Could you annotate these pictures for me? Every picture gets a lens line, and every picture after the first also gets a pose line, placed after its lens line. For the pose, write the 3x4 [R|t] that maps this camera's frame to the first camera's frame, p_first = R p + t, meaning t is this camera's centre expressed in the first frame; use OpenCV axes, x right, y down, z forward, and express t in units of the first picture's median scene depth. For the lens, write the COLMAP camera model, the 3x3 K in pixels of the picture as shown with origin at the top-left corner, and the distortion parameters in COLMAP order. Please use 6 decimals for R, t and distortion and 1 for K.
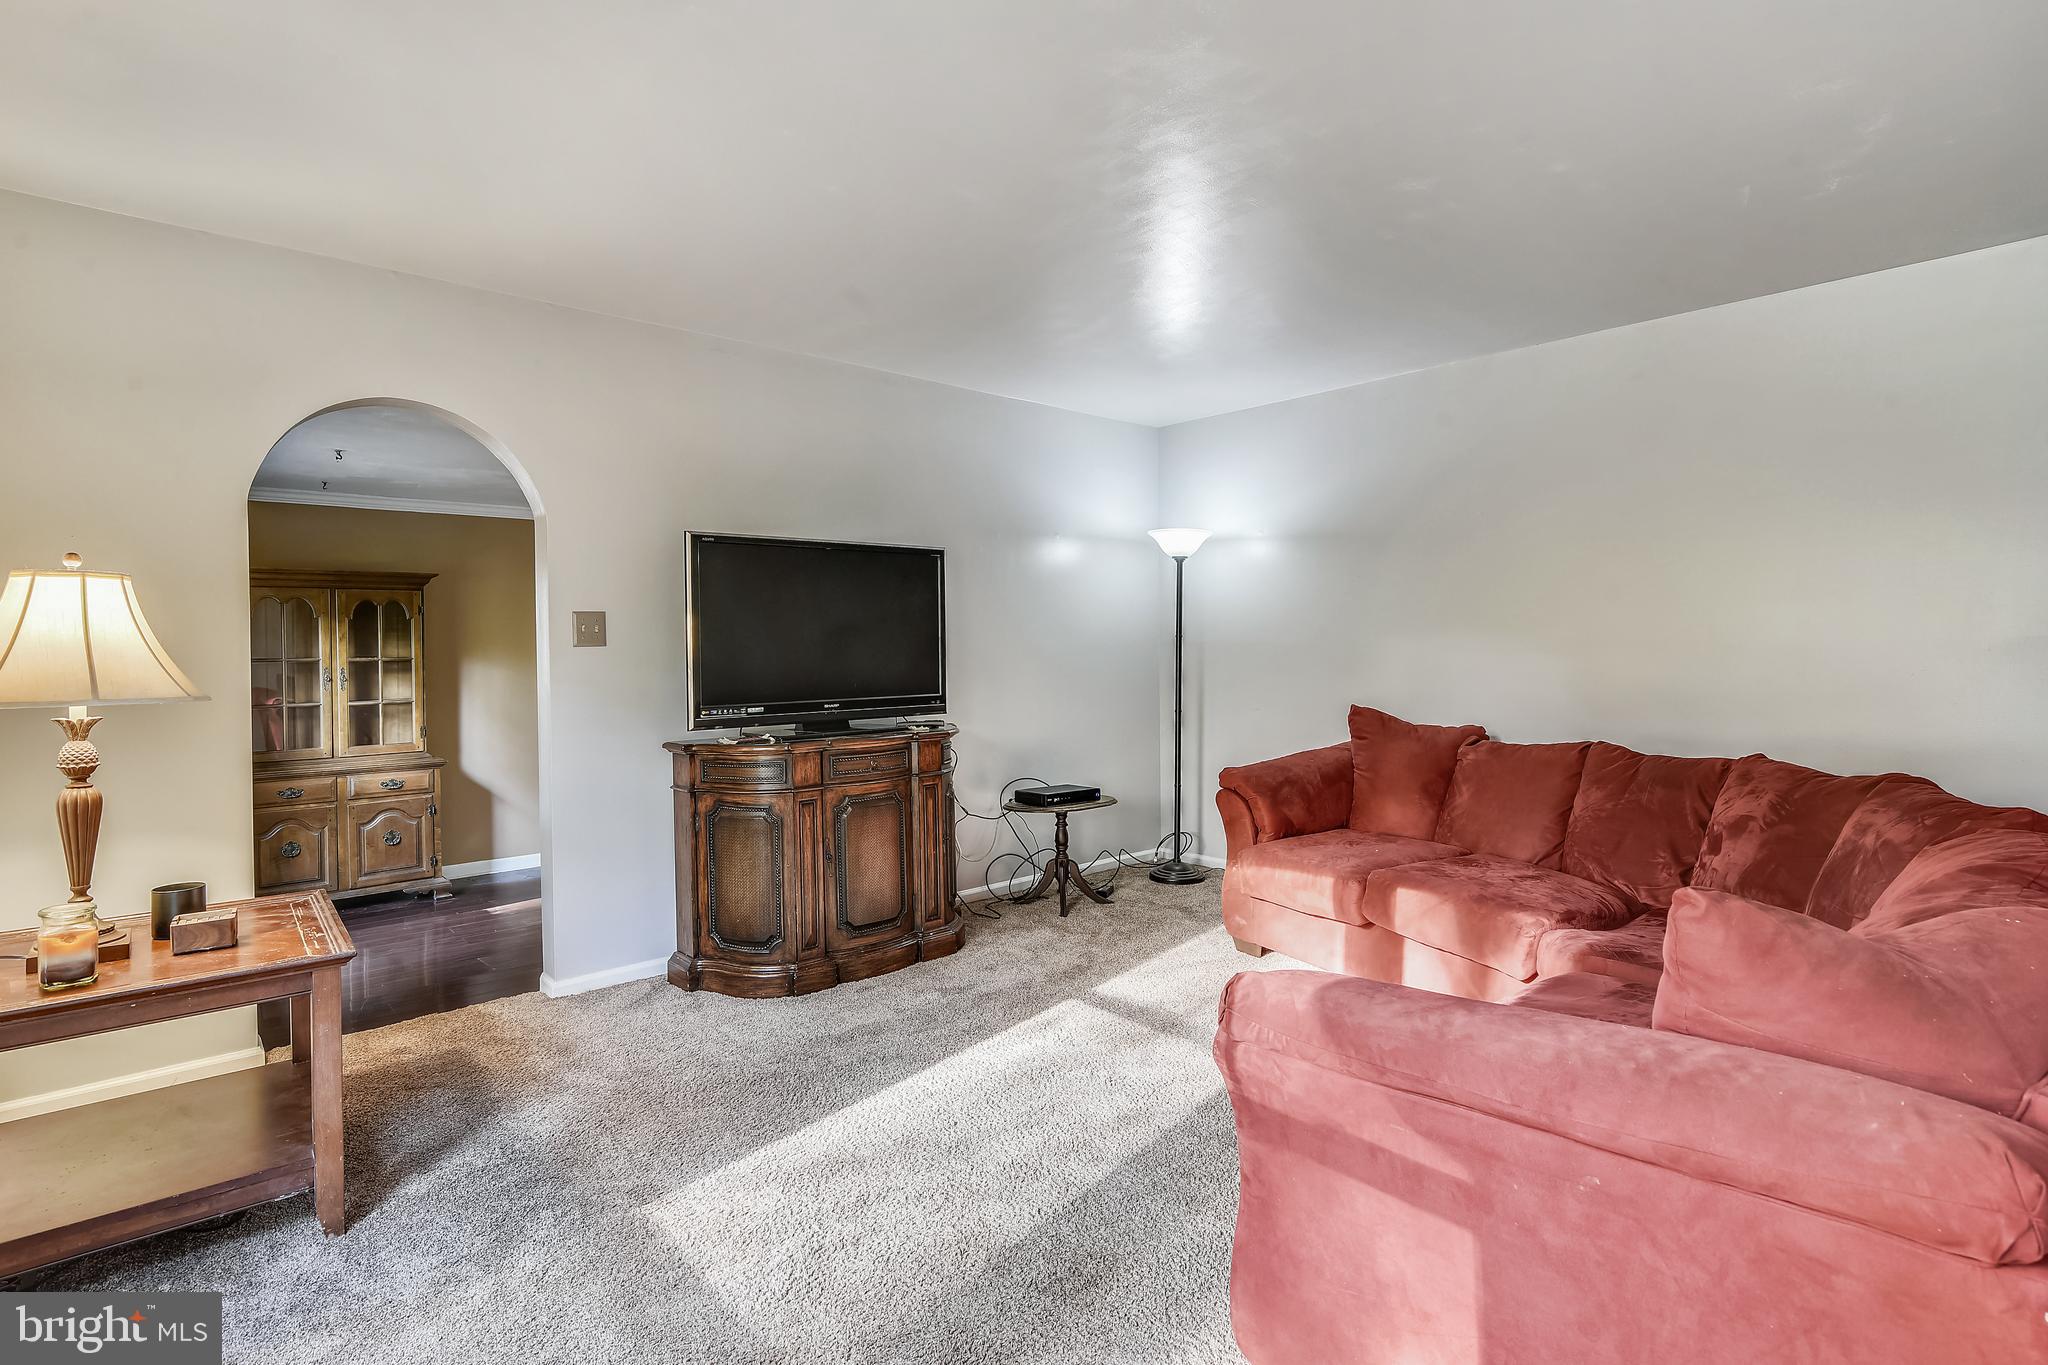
lens RADIAL K [[980.8, 0, 1024.0], [0, 980.8, 682.5], [0, 0, 1]] dist [-0.001764, -0.000402]
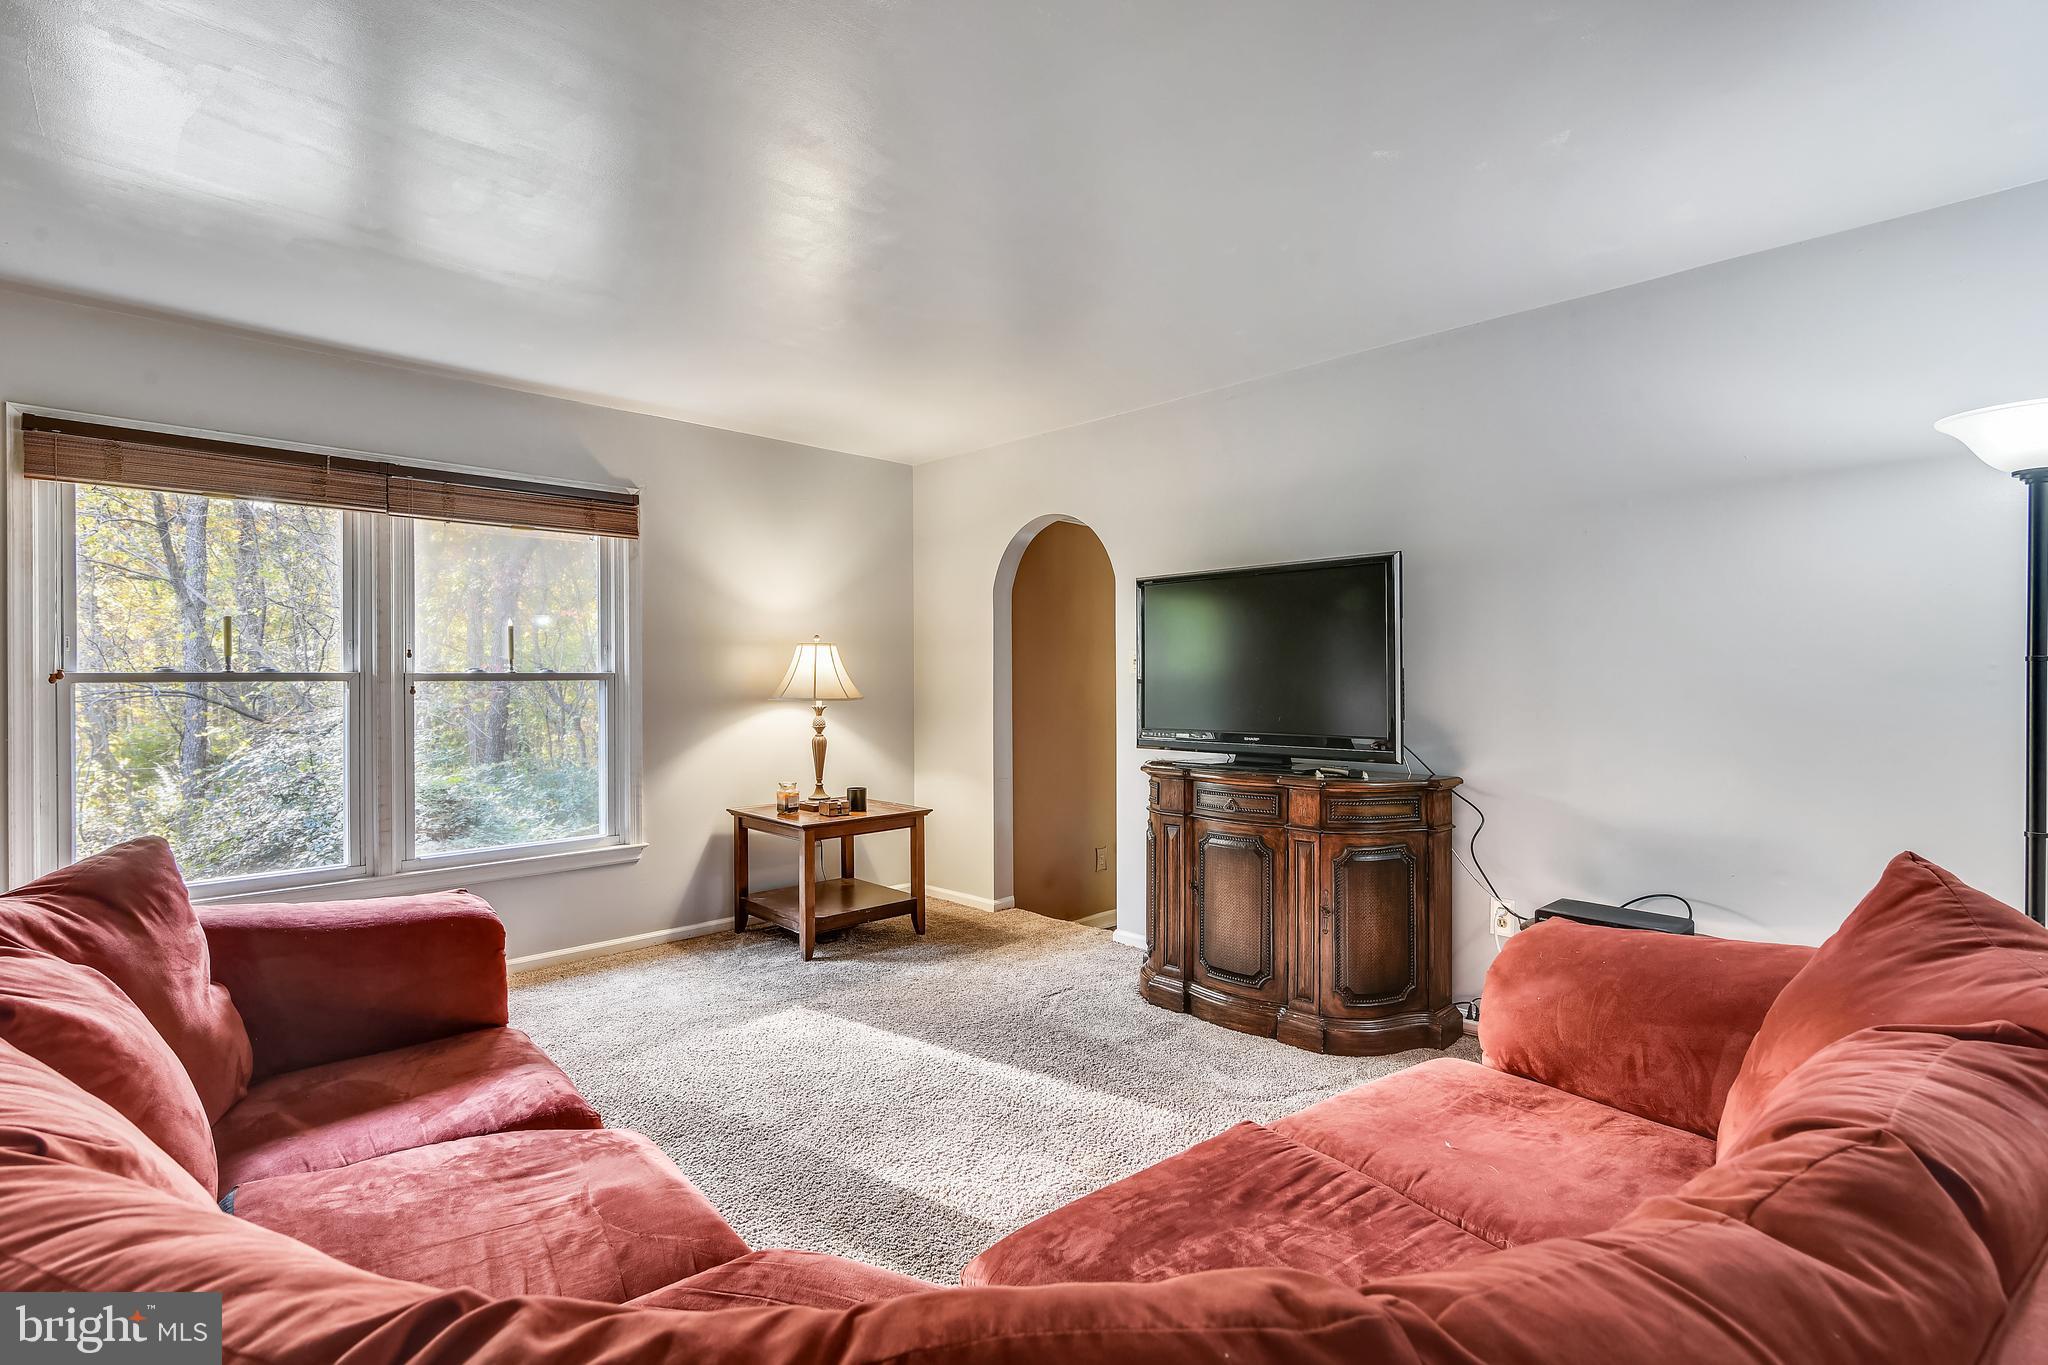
lens RADIAL K [[980.8, 0, 1024.0], [0, 980.8, 682.5], [0, 0, 1]] dist [-0.001764, -0.000402]
pose [[0.043047, 0.019567, -0.998881, 0.952422], [-0.031116, 0.999349, 0.018235, -0.052897], [0.998588, 0.030296, 0.043628, 0.928334]]
